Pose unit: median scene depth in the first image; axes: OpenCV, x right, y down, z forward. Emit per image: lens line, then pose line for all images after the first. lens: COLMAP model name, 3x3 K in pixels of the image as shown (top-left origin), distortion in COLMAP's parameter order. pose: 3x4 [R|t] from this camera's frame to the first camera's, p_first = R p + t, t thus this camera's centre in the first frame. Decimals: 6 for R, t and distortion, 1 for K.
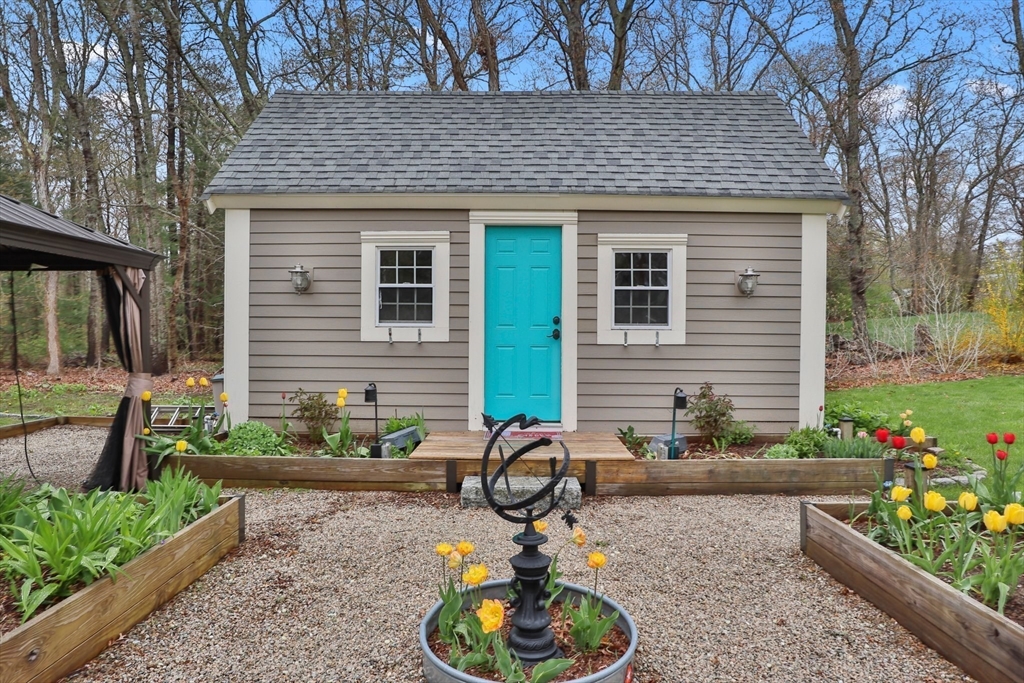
lens RADIAL K [[513.8, 0, 519.7], [0, 513.8, 331.7], [0, 0, 1]] dist [-0.007167, 0.000039]
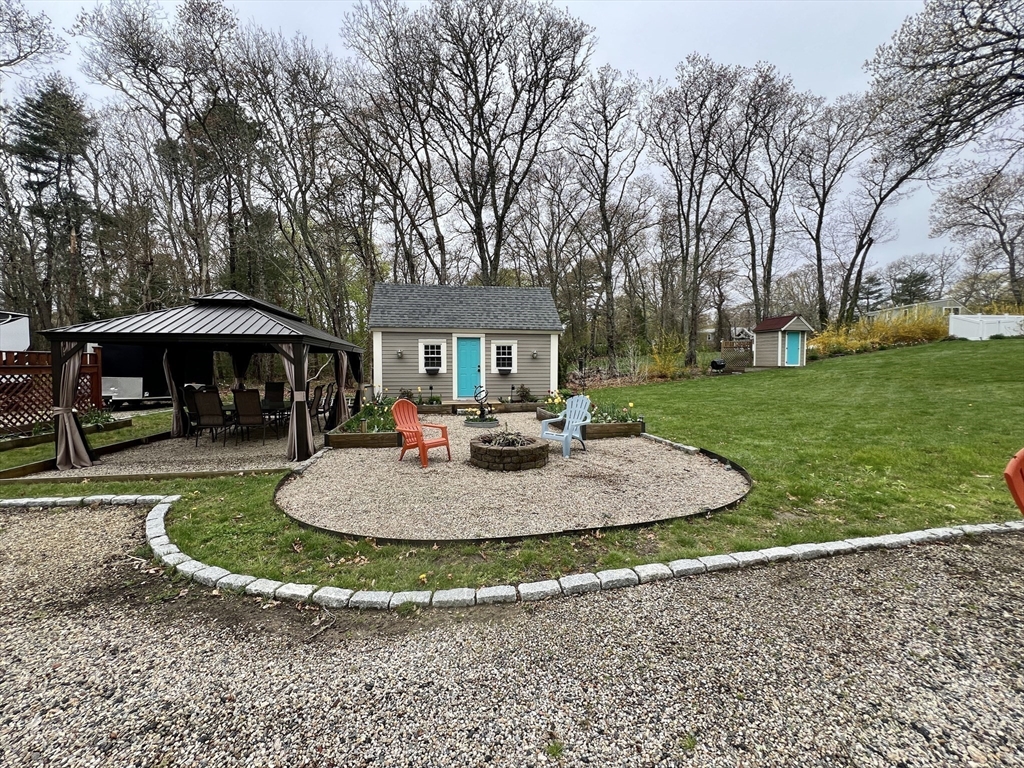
lens RADIAL K [[406.1, 0, 513.3], [0, 406.1, 367.4], [0, 0, 1]] dist [0.049388, -0.000116]
pose [[0.977345, -0.009304, 0.211447, -0.267728], [0.005295, 0.999795, 0.019518, -0.065434], [-0.211586, -0.017956, 0.977195, -1.618444]]
